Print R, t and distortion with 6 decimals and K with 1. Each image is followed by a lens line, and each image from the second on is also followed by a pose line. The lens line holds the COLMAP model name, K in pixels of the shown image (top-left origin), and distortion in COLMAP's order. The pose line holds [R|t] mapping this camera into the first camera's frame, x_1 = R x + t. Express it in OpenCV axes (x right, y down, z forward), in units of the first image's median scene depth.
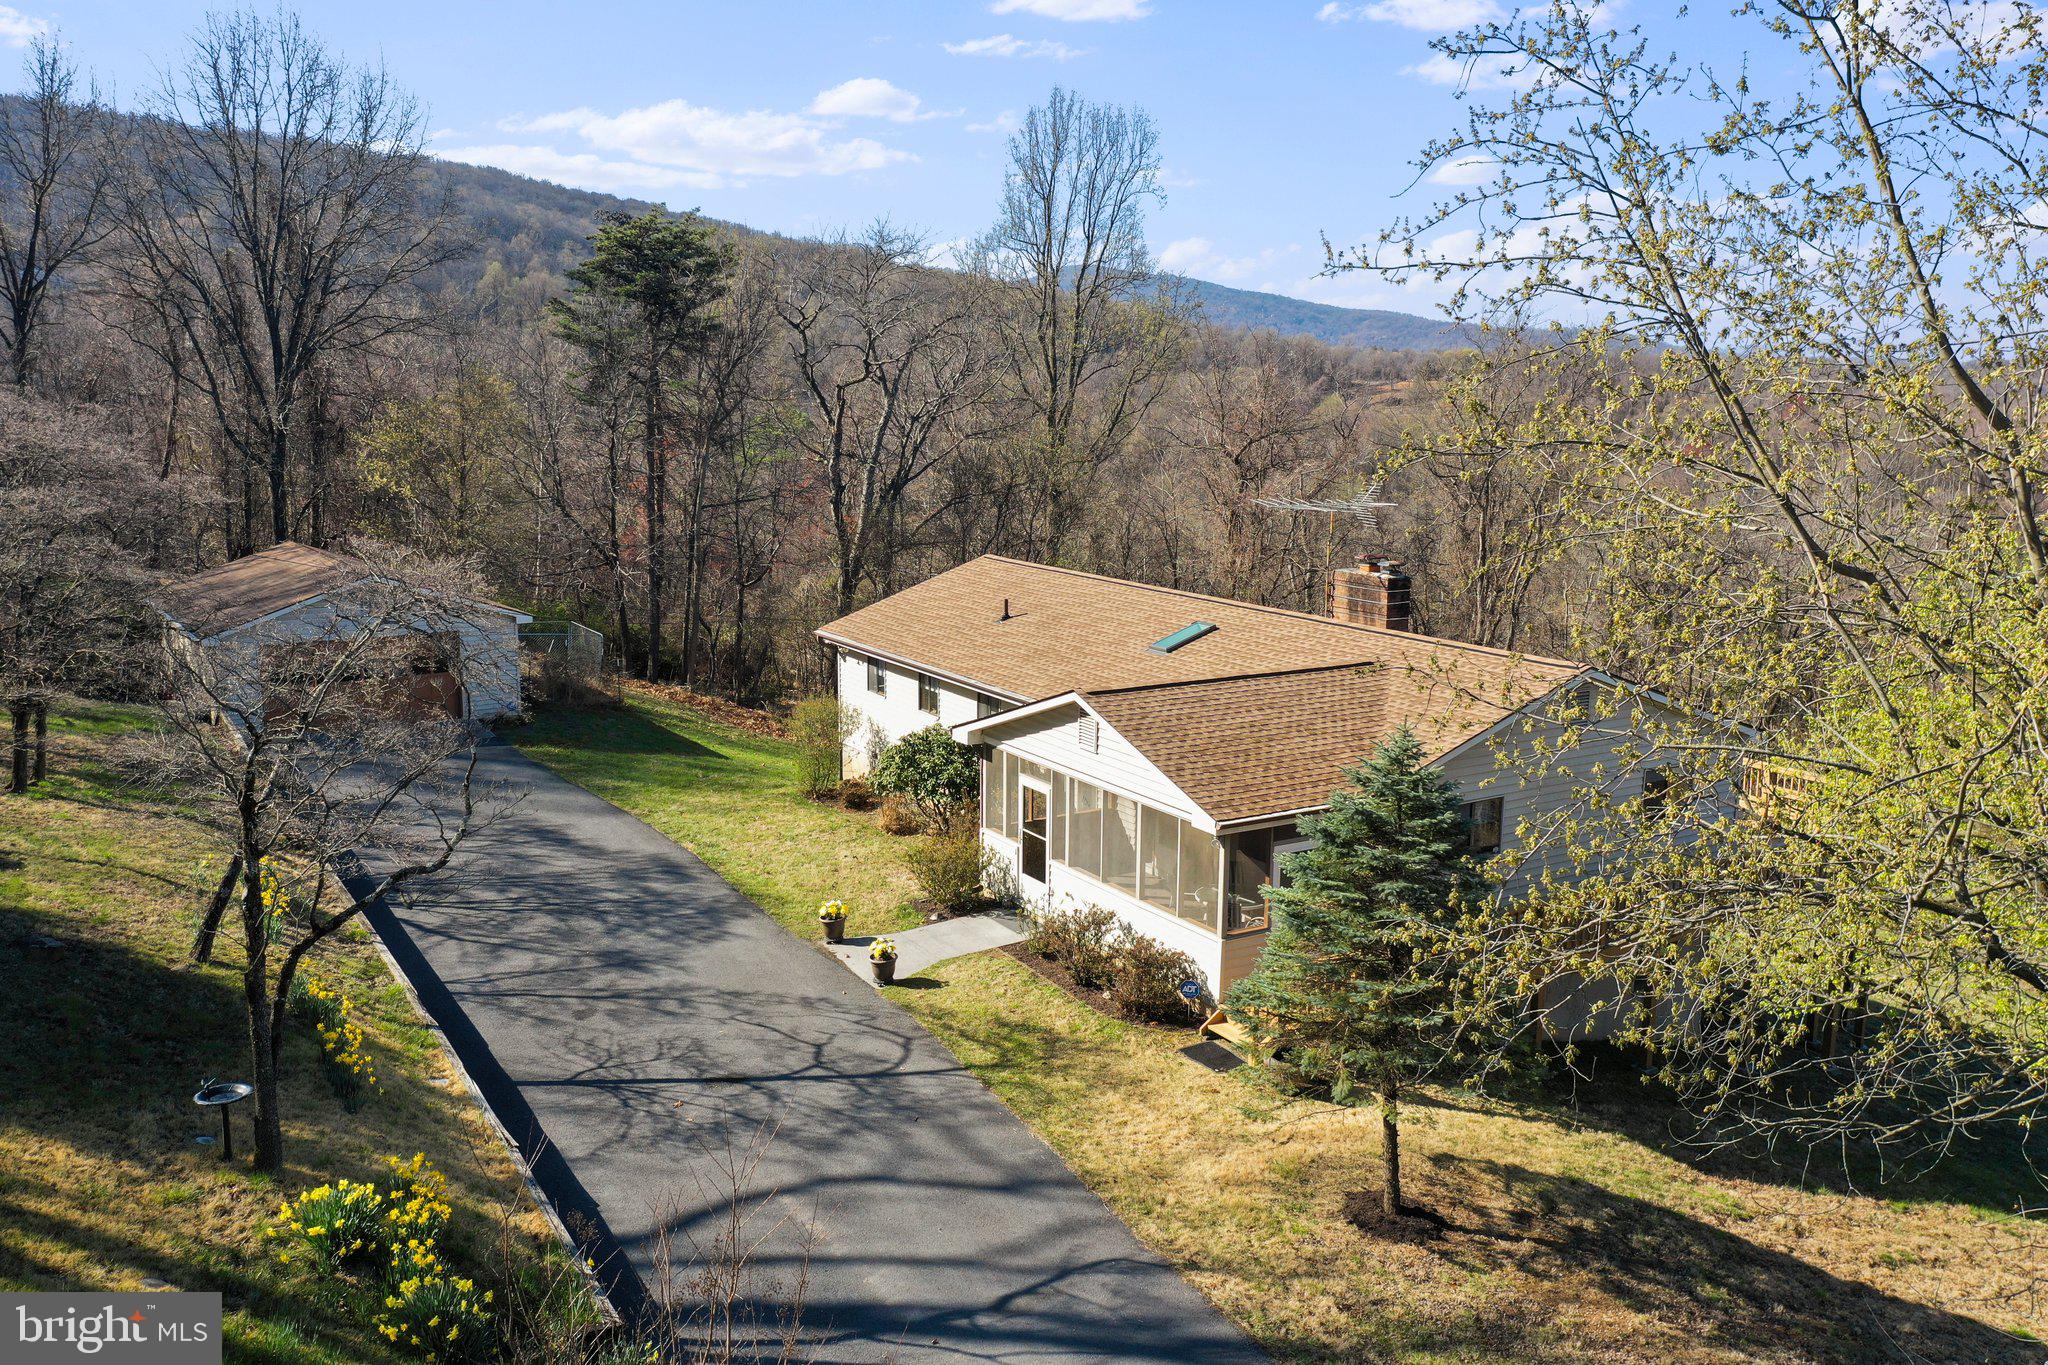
lens RADIAL K [[1615.3, 0, 1017.7], [0, 1615.3, 680.2], [0, 0, 1]] dist [0.001732, -0.008863]
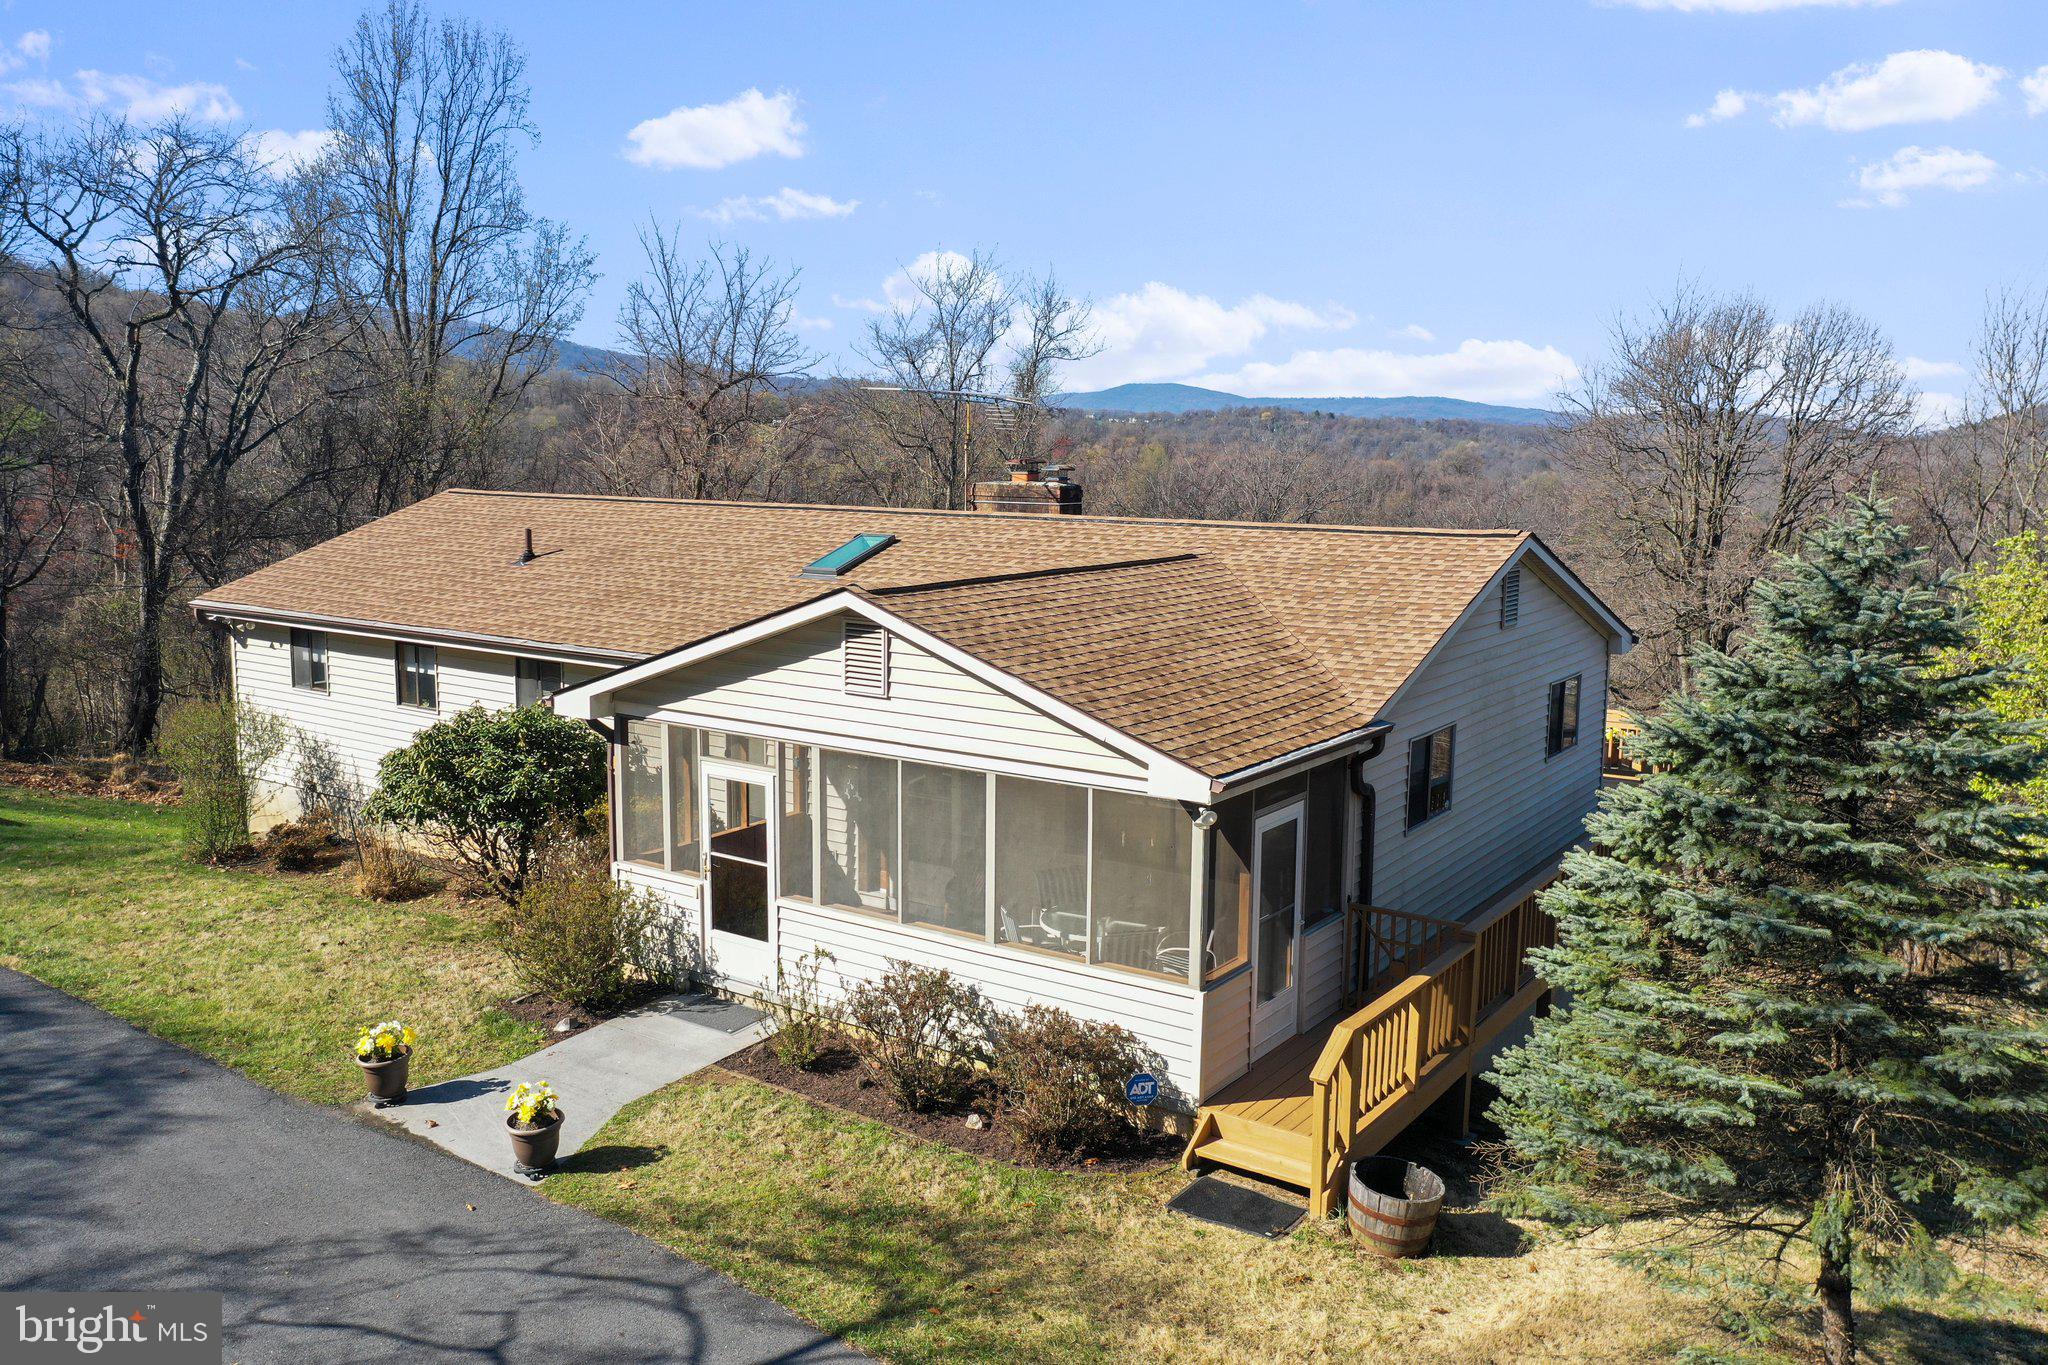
lens RADIAL K [[1615.3, 0, 1017.7], [0, 1615.3, 680.2], [0, 0, 1]] dist [0.001732, -0.008863]
pose [[0.910721, -0.057481, 0.409002, -0.124881], [0.069317, 0.997494, -0.014160, 0.044065], [-0.407163, 0.041247, 0.912424, 0.403430]]
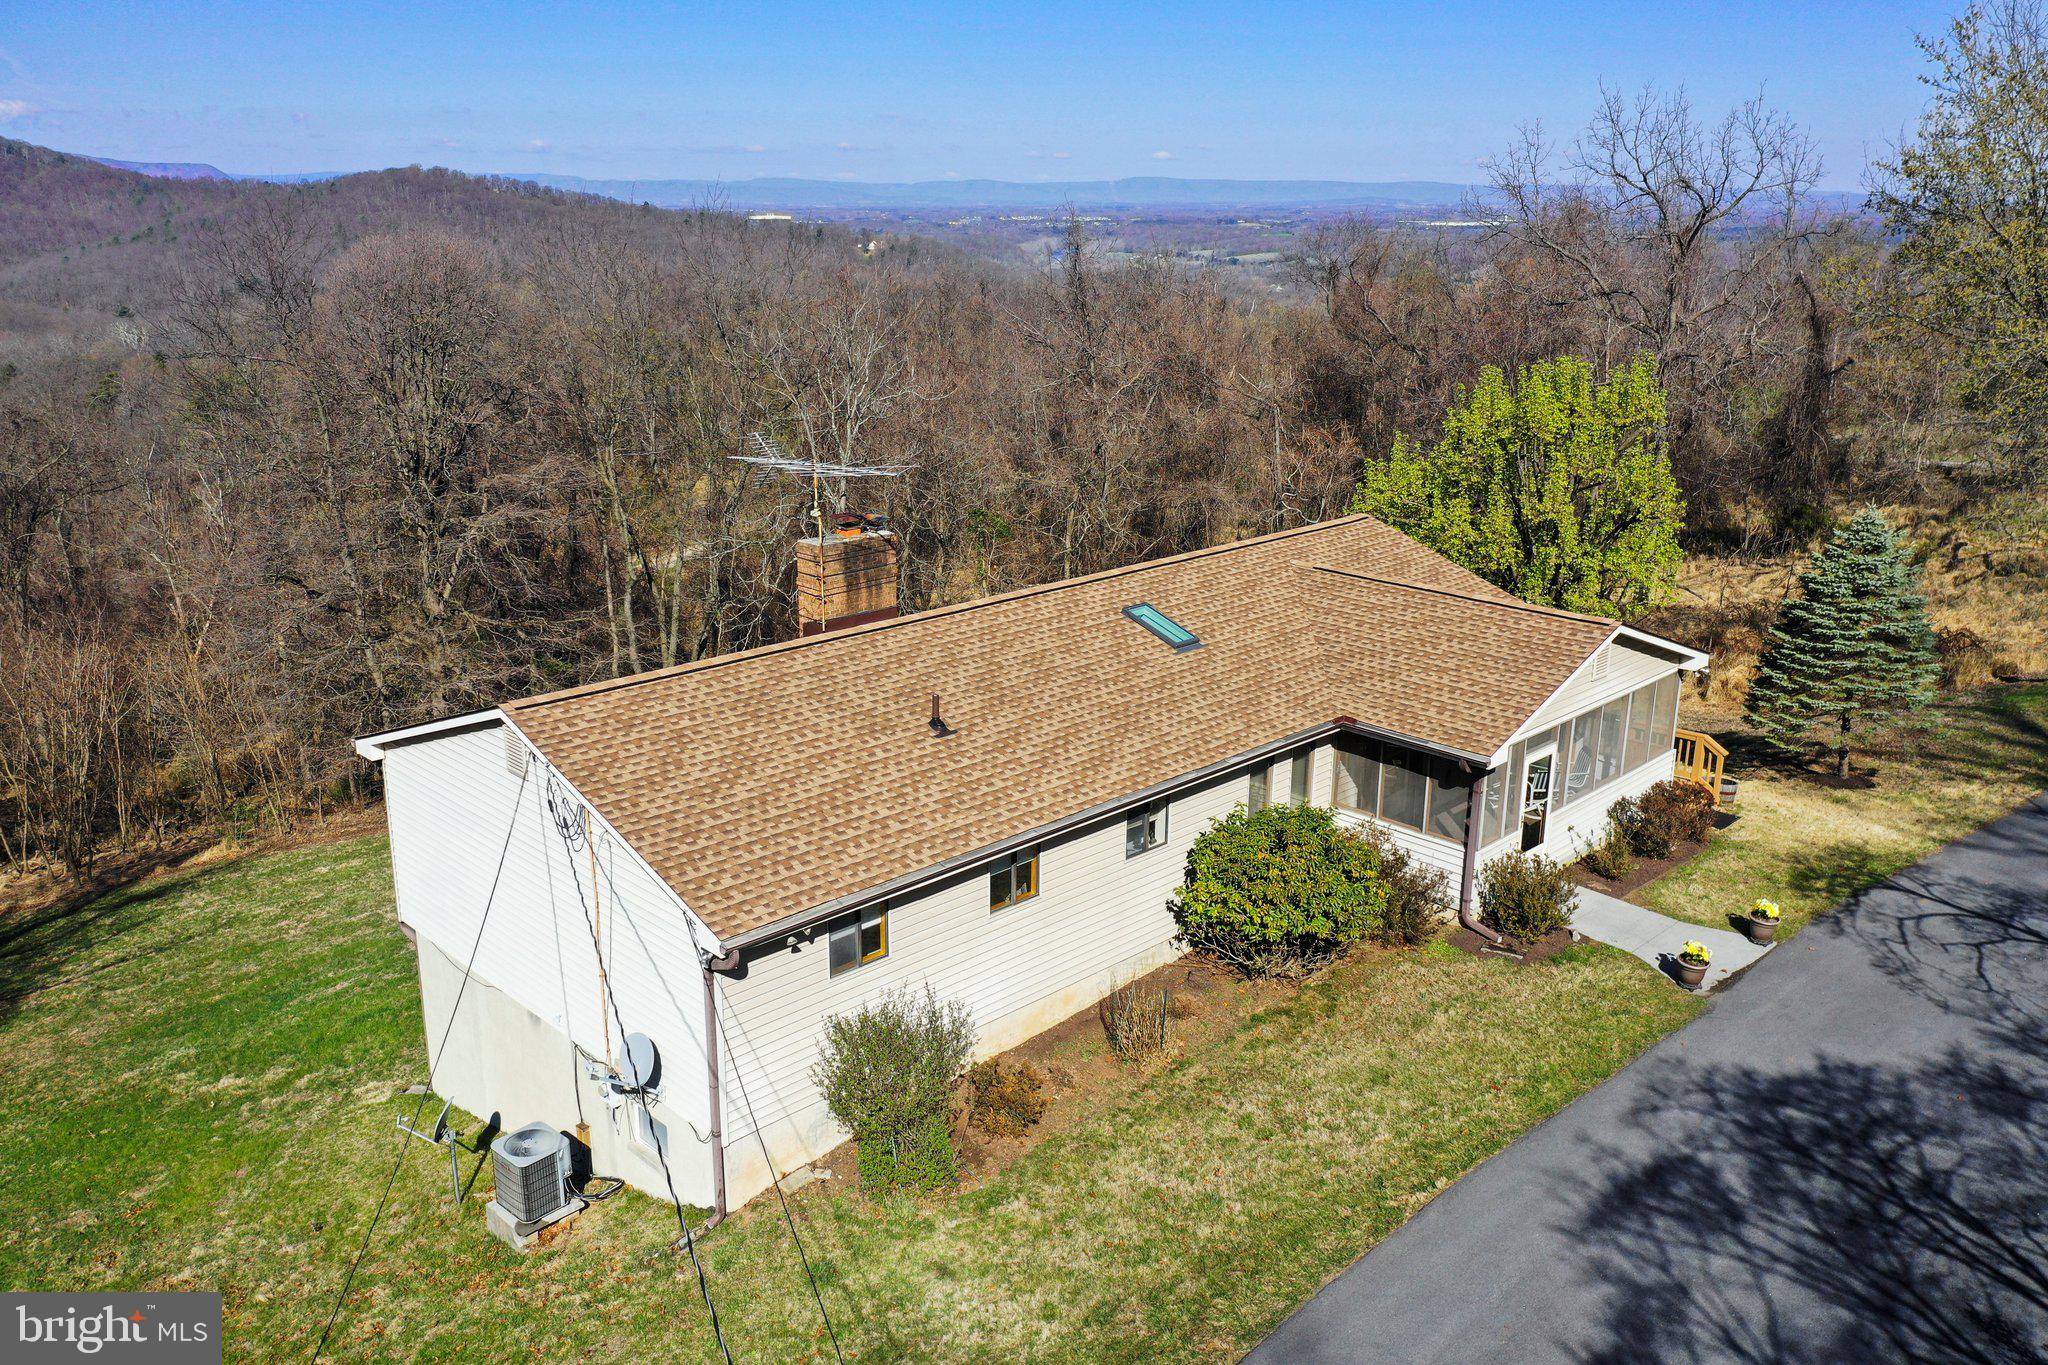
lens RADIAL K [[1605.9, 0, 1013.8], [0, 1605.9, 683.7], [0, 0, 1]] dist [0.002328, -0.000483]
pose [[-0.243590, -0.282131, 0.927936, -0.733559], [0.165190, 0.930707, 0.326337, -0.314113], [-0.955707, 0.232778, -0.180106, 1.366791]]
